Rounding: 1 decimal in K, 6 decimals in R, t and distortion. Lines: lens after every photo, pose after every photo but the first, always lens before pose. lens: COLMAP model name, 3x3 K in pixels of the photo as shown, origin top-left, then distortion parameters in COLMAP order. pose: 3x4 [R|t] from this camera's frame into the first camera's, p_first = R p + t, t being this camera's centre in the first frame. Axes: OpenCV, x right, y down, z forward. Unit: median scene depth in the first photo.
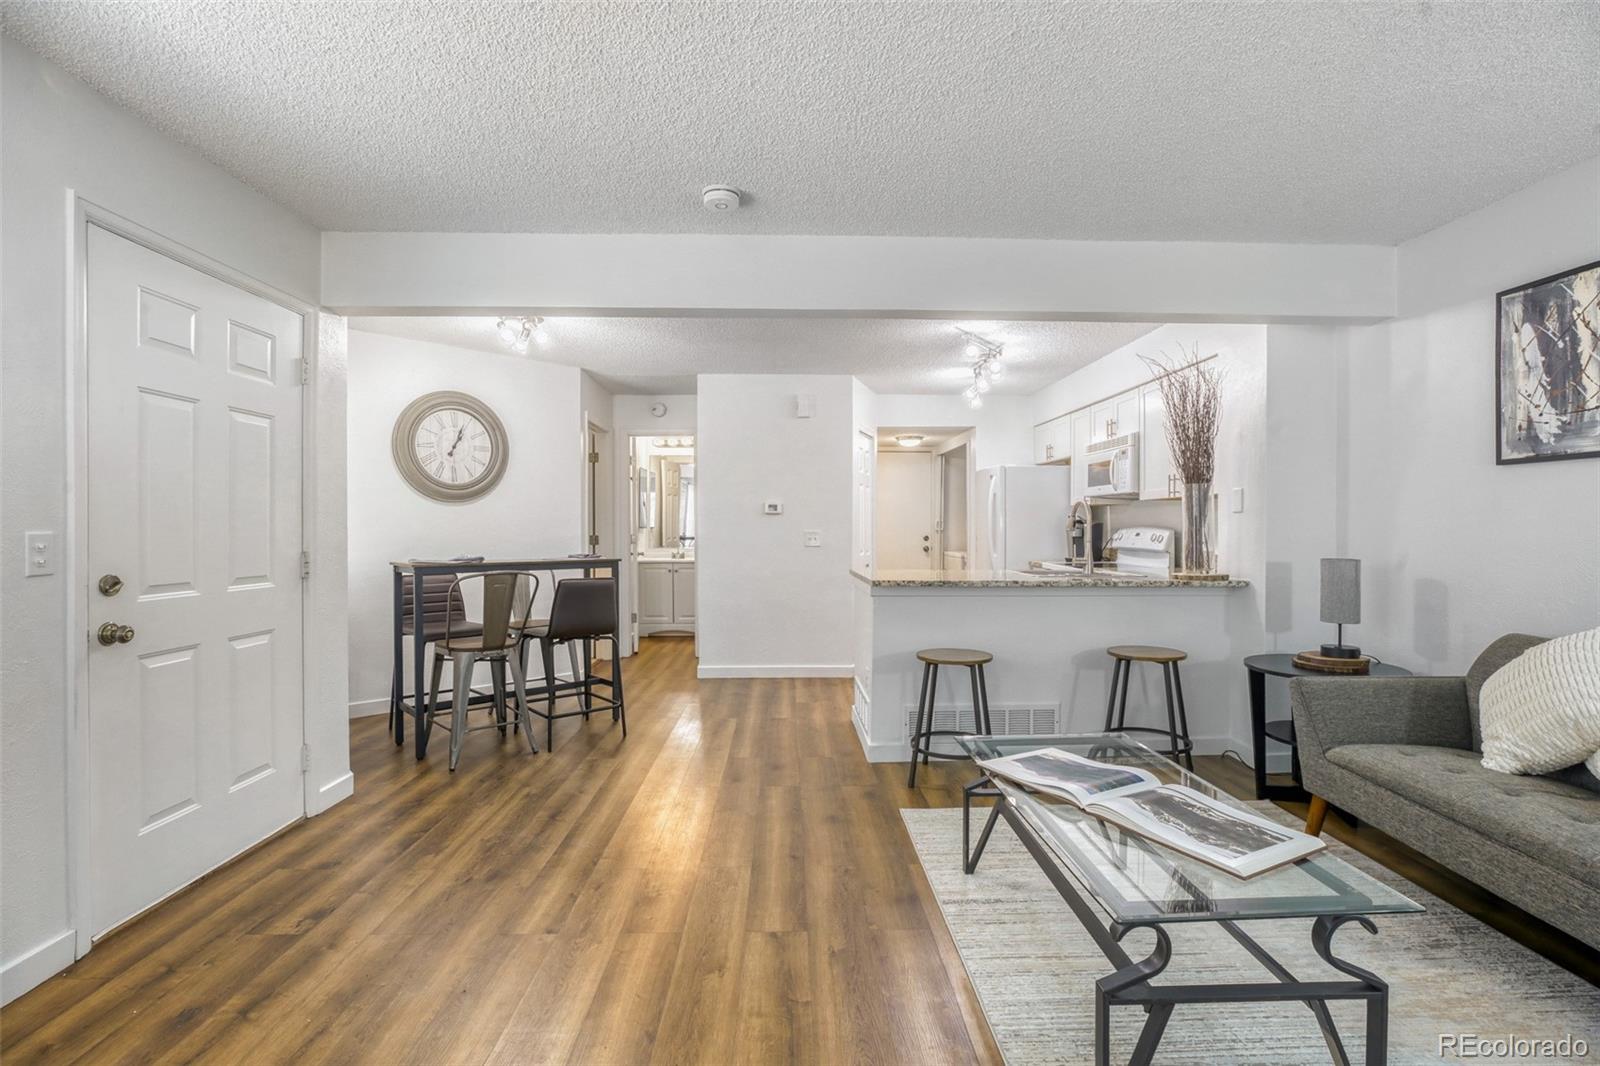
lens RADIAL K [[731.4, 0, 807.5], [0, 731.4, 531.1], [0, 0, 1]] dist [-0.039447, 0.015083]
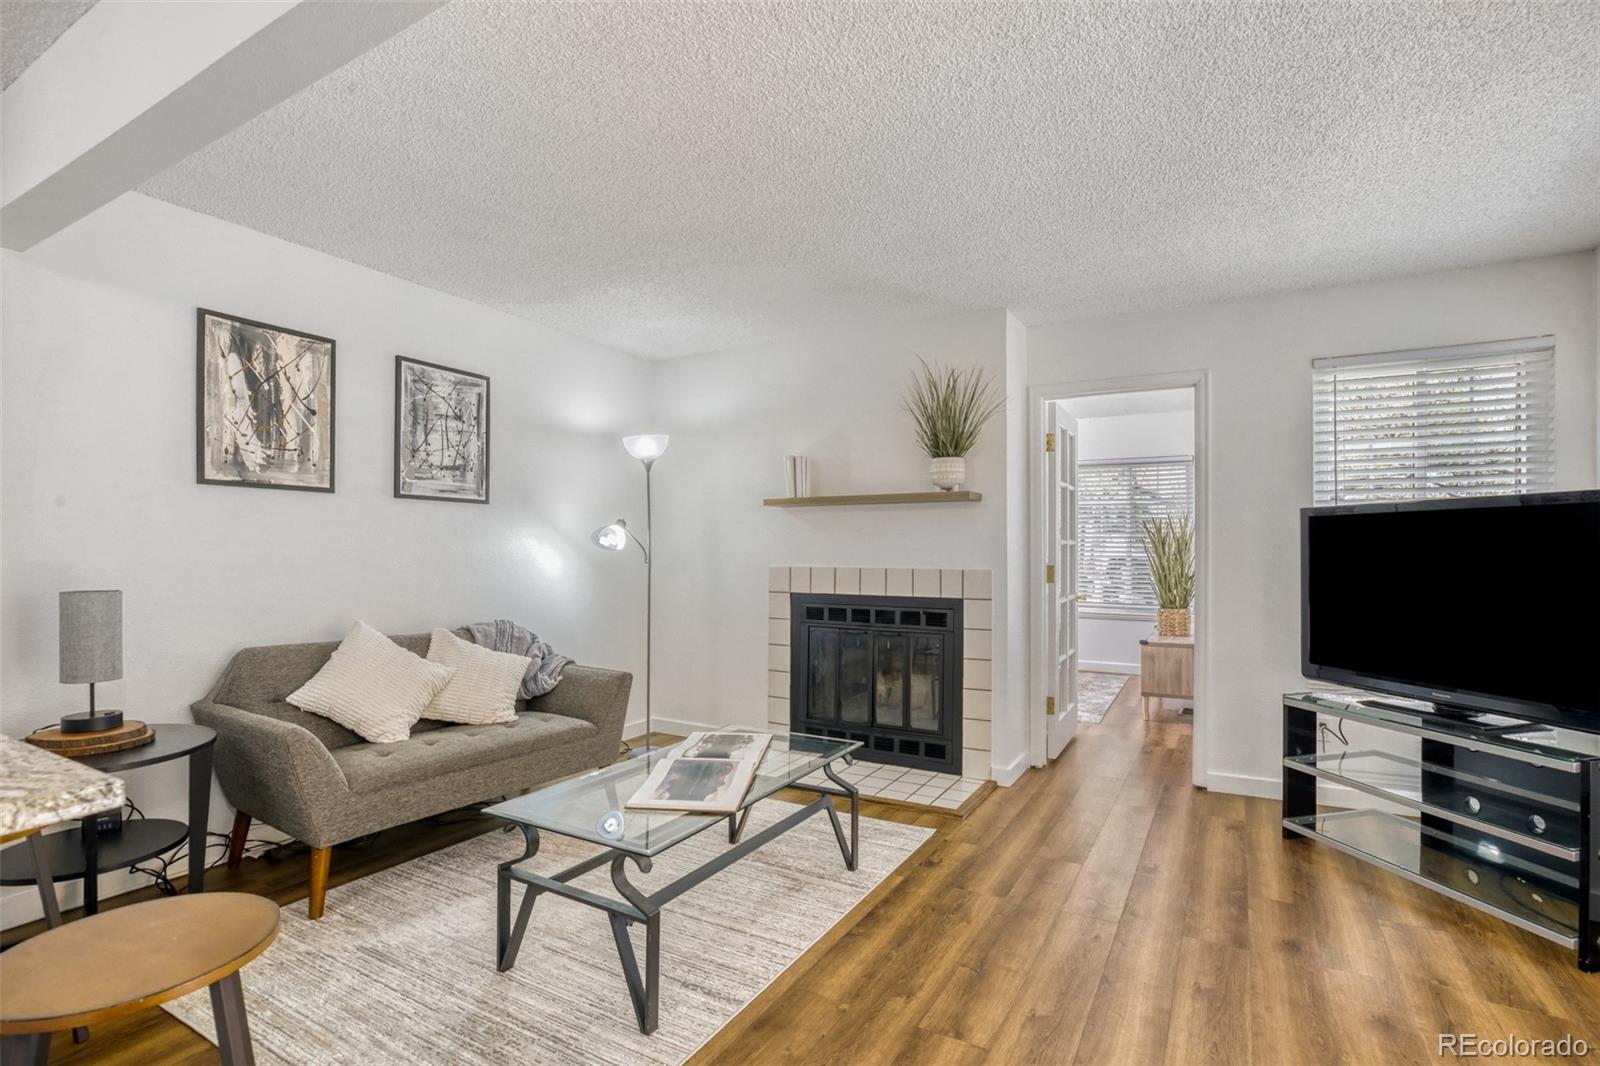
lens RADIAL K [[755.2, 0, 806.1], [0, 755.2, 547.4], [0, 0, 1]] dist [-0.043078, 0.014494]
pose [[-0.849735, -0.000877, 0.527209, -0.234170], [-0.001233, 0.999999, -0.000323, -0.004801], [-0.527209, -0.000924, -0.849735, 1.220748]]
